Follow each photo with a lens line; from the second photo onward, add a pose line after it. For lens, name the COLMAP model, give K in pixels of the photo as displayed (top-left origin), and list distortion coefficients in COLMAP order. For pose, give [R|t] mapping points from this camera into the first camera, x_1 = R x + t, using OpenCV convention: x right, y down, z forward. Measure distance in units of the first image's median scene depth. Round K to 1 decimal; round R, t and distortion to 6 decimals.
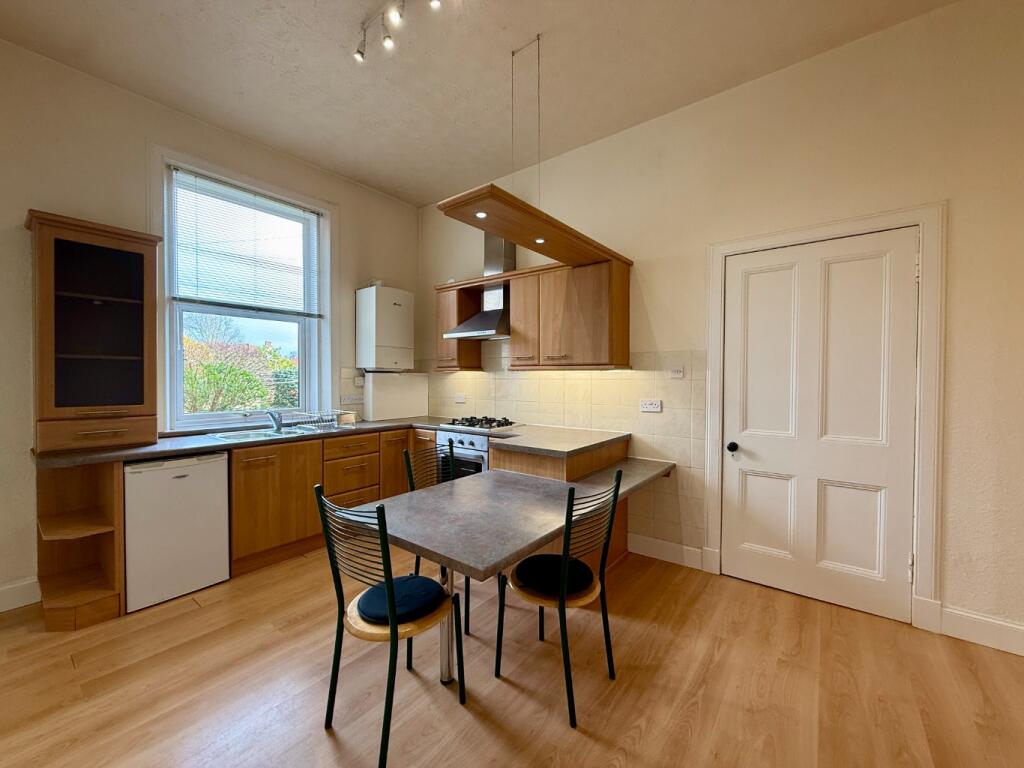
lens RADIAL K [[407.5, 0, 509.6], [0, 407.5, 381.7], [0, 0, 1]] dist [0.000045, 0.000474]
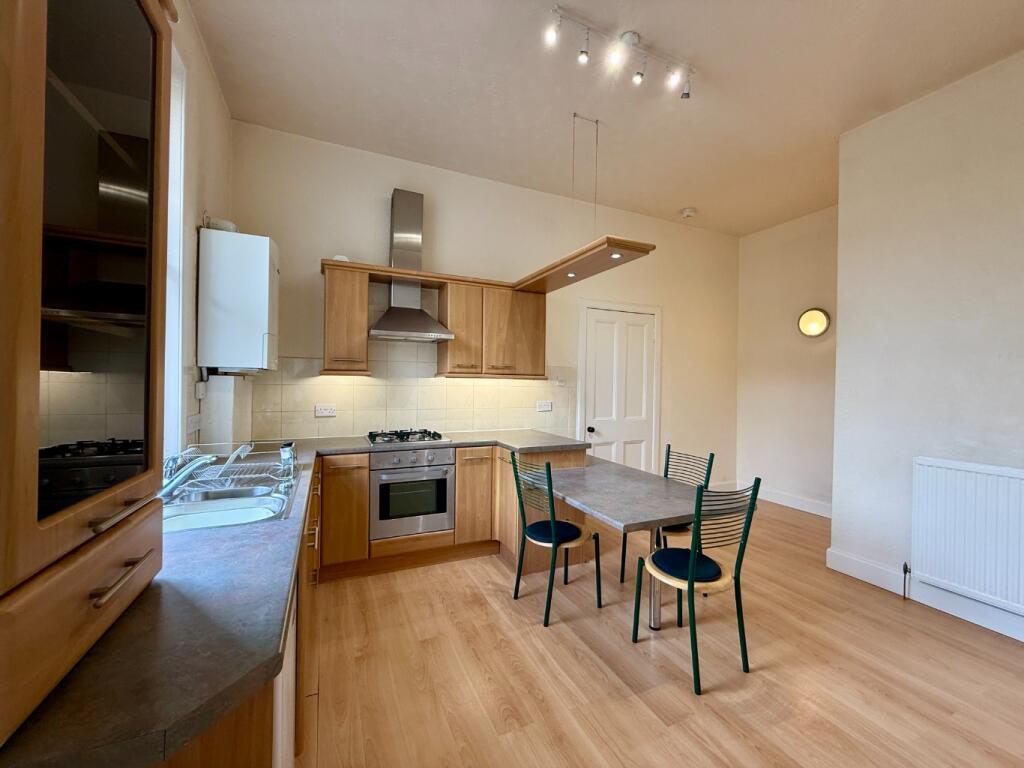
lens RADIAL K [[407.5, 0, 509.1], [0, 407.5, 383.8], [0, 0, 1]] dist [0.000045, 0.000474]
pose [[0.462178, 0.000335, 0.886787, -0.857995], [-0.006429, 0.999975, 0.002973, -0.017859], [-0.886764, -0.007075, 0.462169, 0.465857]]
